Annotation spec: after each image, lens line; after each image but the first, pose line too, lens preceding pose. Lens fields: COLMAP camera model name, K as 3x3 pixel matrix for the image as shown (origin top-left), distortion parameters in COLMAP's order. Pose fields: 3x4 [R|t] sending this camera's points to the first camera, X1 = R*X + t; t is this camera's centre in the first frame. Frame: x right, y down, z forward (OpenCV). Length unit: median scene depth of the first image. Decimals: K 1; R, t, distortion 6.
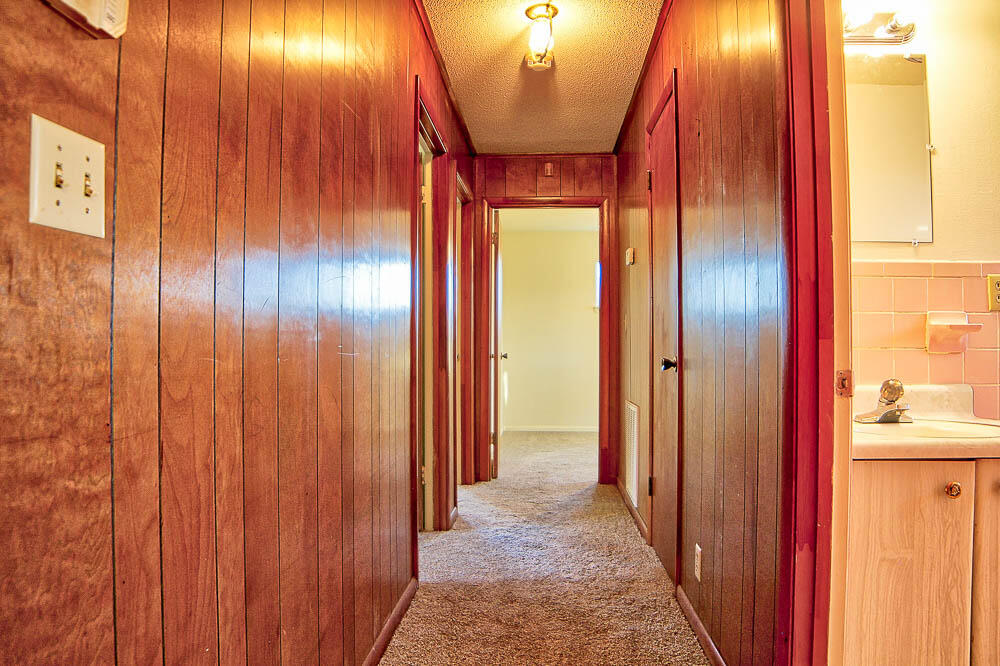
lens RADIAL K [[657.6, 0, 494.2], [0, 657.6, 337.0], [0, 0, 1]] dist [-0.099701, 0.034888]
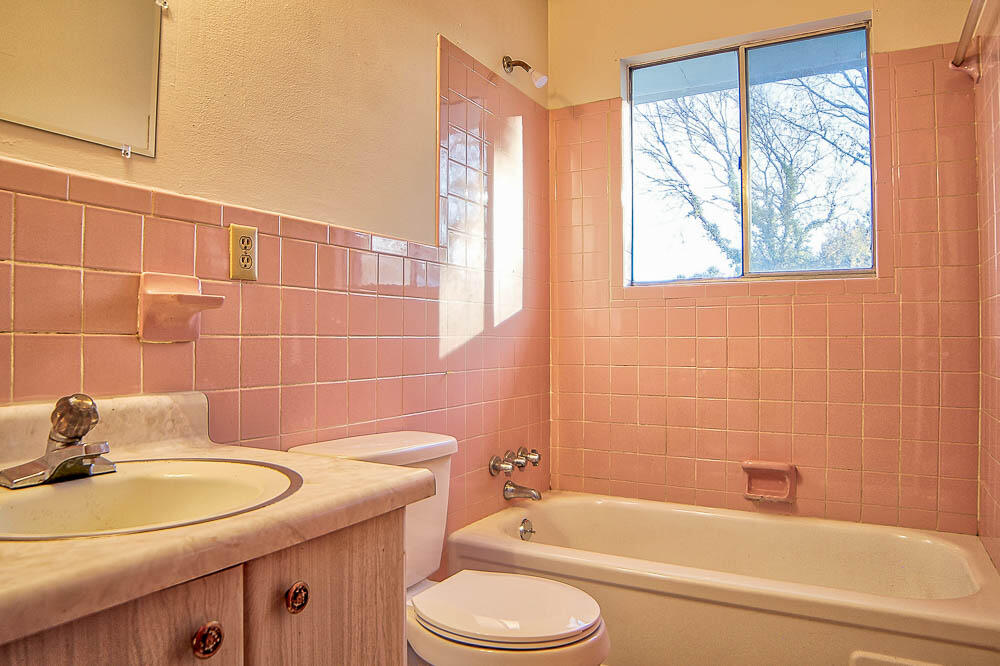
lens RADIAL K [[657.6, 0, 494.2], [0, 657.6, 337.0], [0, 0, 1]] dist [-0.099701, 0.034888]
pose [[0.433502, 0.005385, 0.901136, 0.300268], [-0.024371, 0.999686, 0.005751, 0.009476], [-0.900823, -0.024455, 0.433498, 0.457653]]
